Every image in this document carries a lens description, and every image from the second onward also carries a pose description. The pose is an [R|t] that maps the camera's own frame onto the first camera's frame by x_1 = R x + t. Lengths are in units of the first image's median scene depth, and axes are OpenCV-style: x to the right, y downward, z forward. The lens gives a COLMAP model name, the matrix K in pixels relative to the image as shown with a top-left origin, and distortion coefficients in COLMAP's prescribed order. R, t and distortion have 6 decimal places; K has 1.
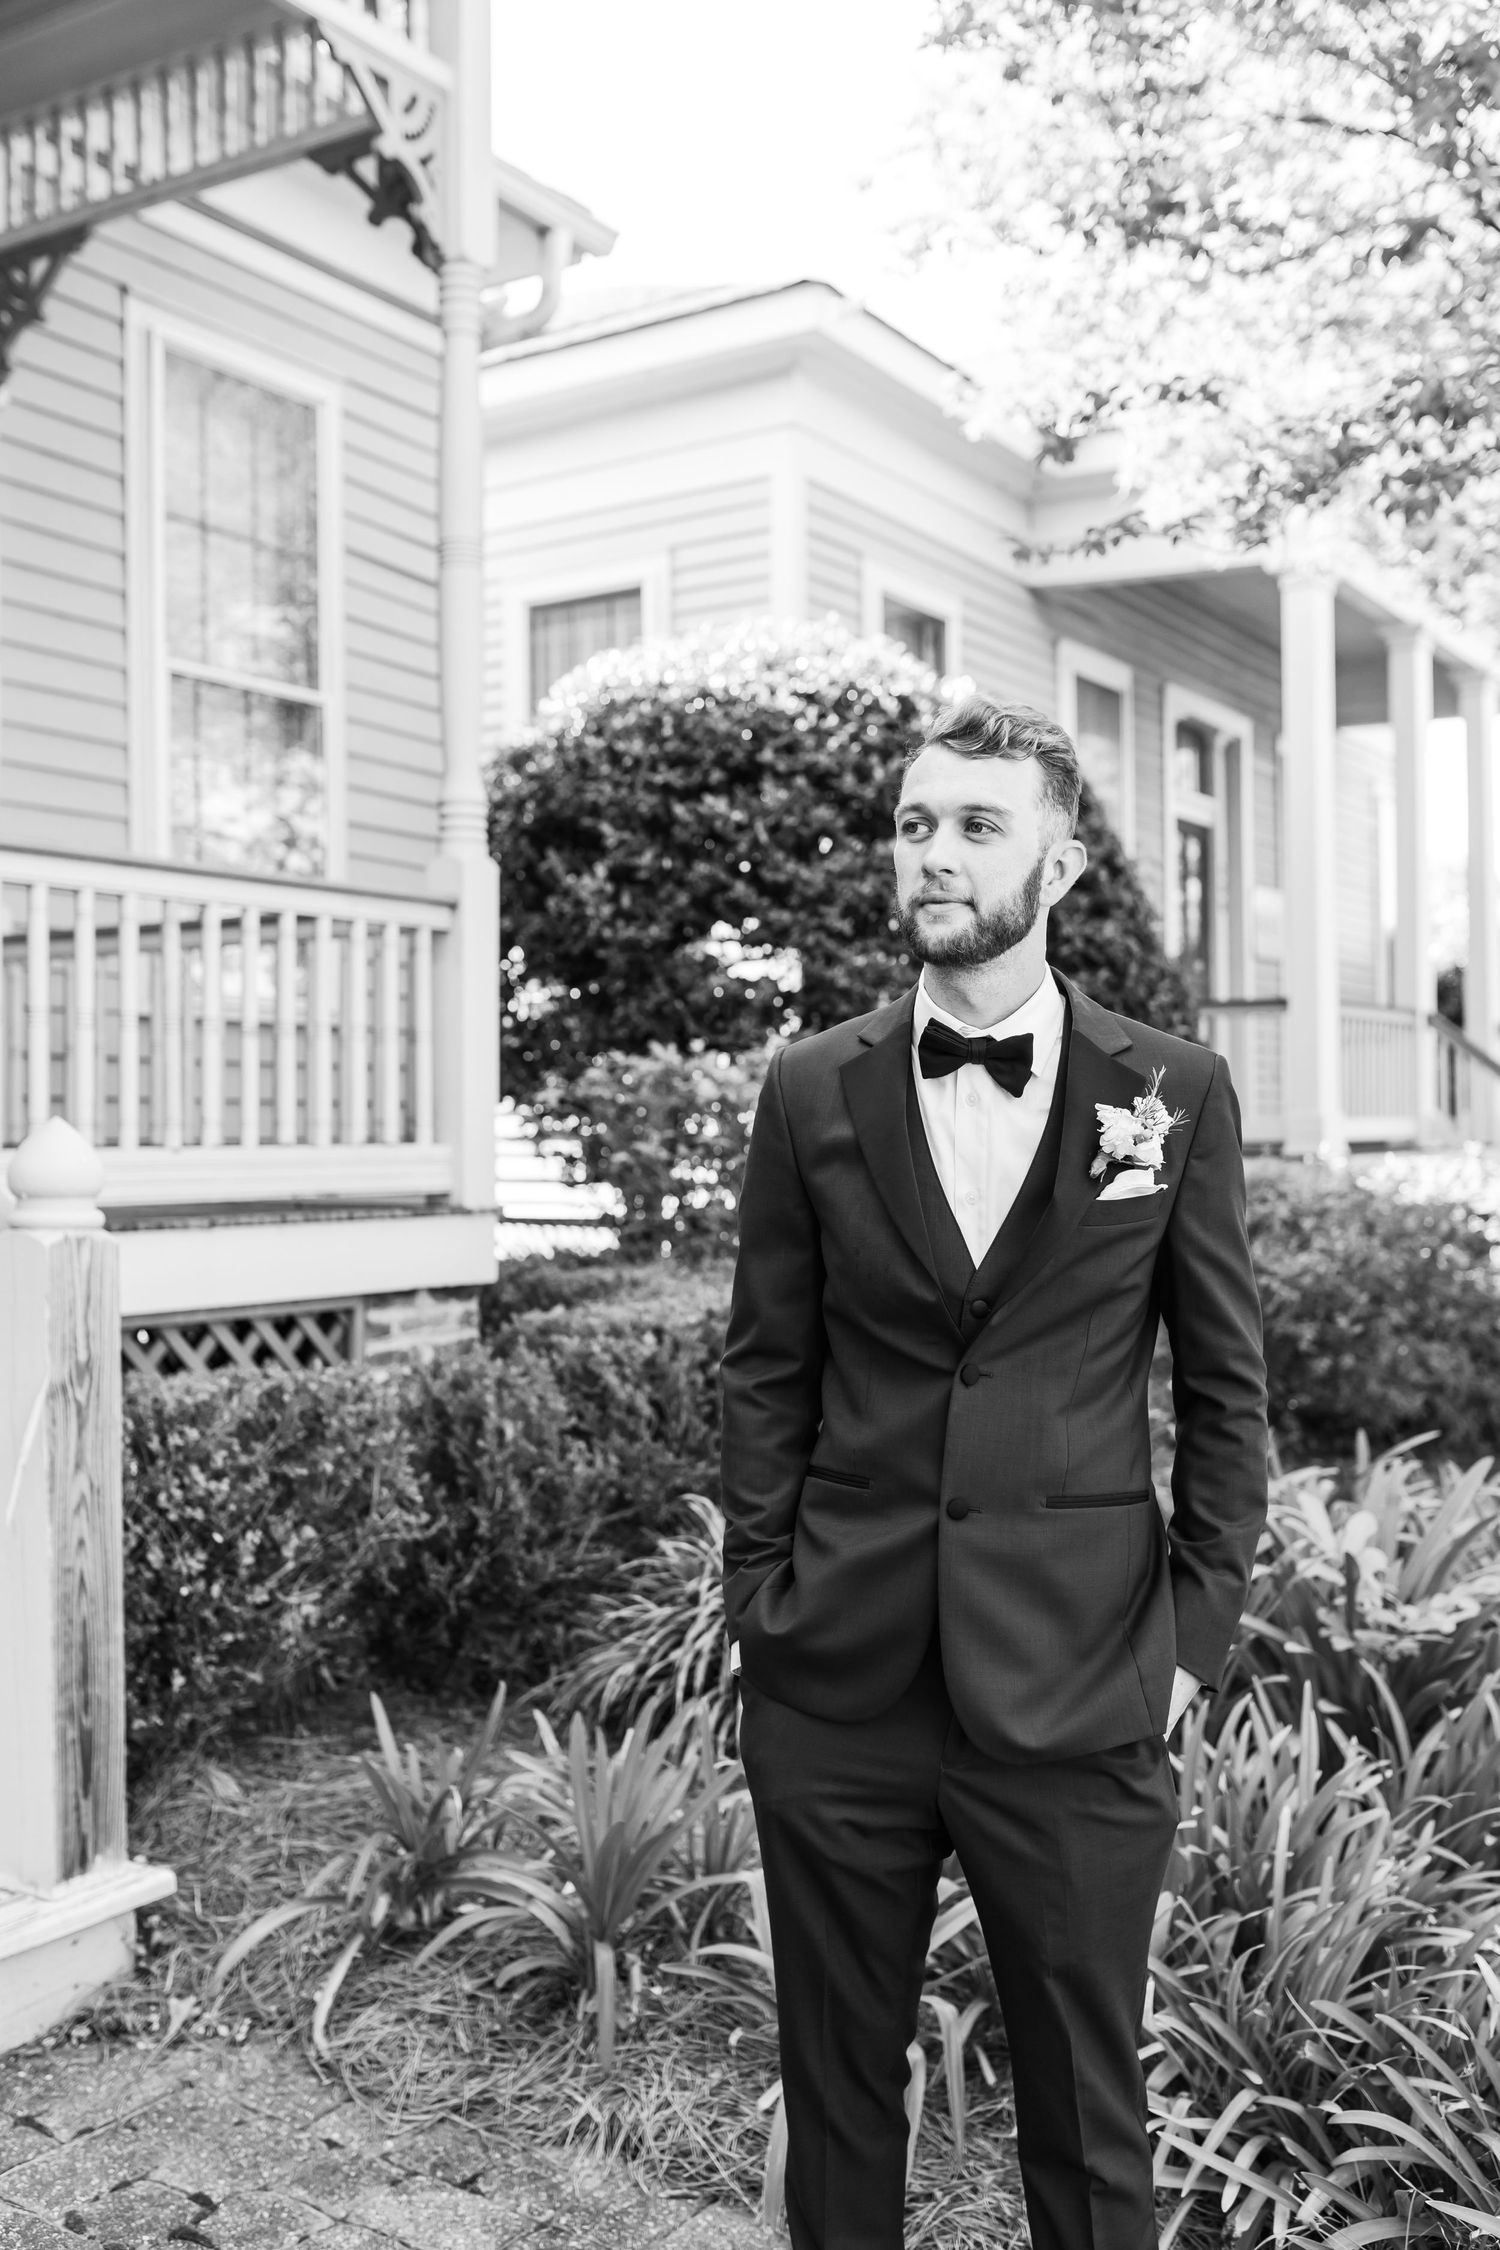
lens RADIAL K [[2199.2, 0, 669.0], [0, 2199.2, 1111.3], [0, 0, 1]] dist [0.006115, 0.000000]
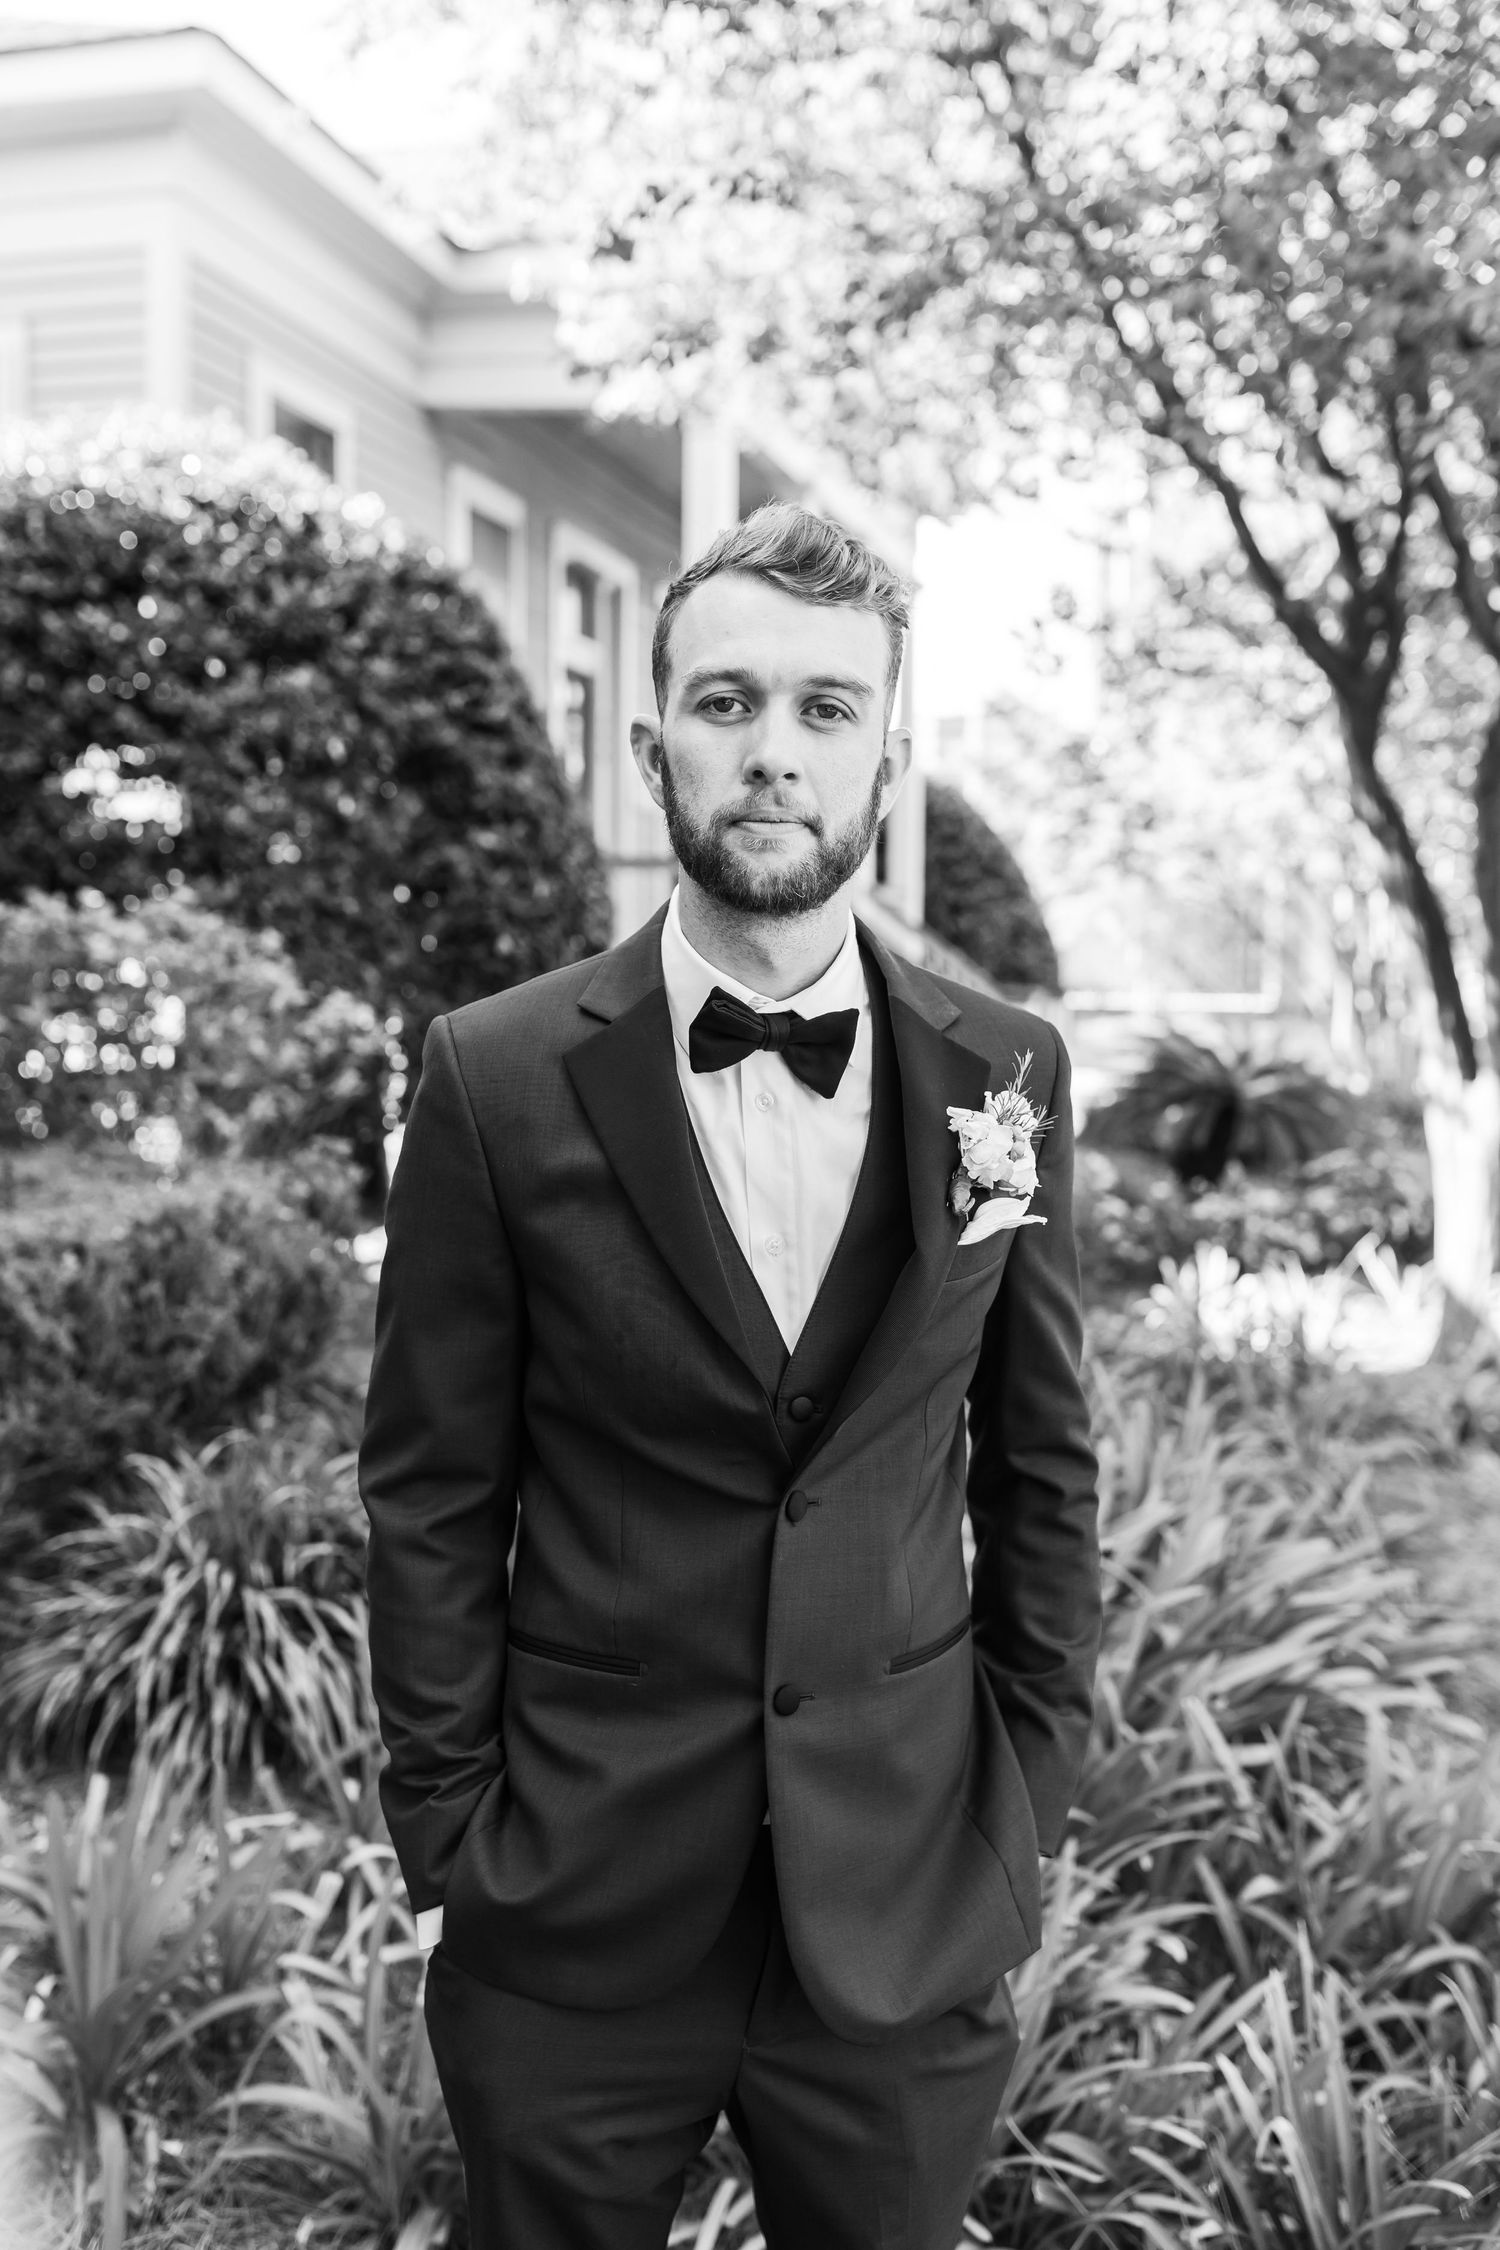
lens RADIAL K [[2196.4, 0, 811.8], [0, 2196.4, 1126.9], [0, 0, 1]] dist [-0.001484, 0.000000]
pose [[0.937546, -0.007475, 0.347780, -0.021961], [-0.020645, 0.996811, 0.077080, -0.011950], [-0.347247, -0.079446, 0.934402, 0.073783]]
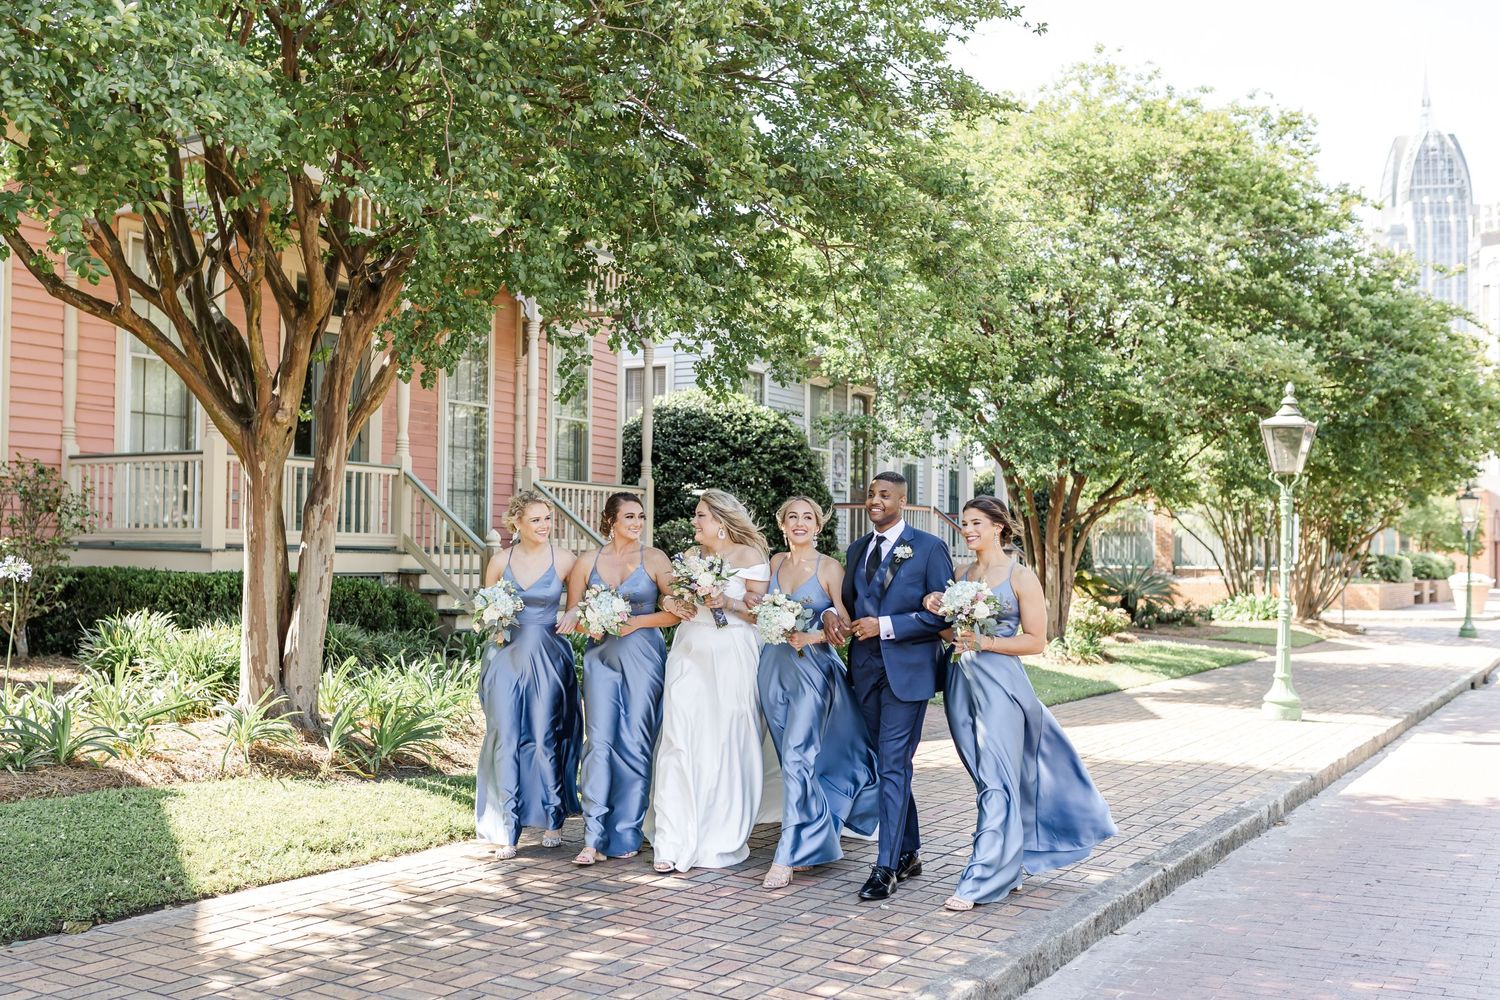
lens RADIAL K [[1466.2, 0, 750.4], [0, 1466.2, 502.0], [0, 0, 1]] dist [0.006115, 0.000000]
pose [[0.996966, 0.019051, 0.075477, -0.090718], [-0.017147, 0.999520, -0.025804, 0.009606], [-0.075933, 0.024432, 0.996814, -1.983762]]
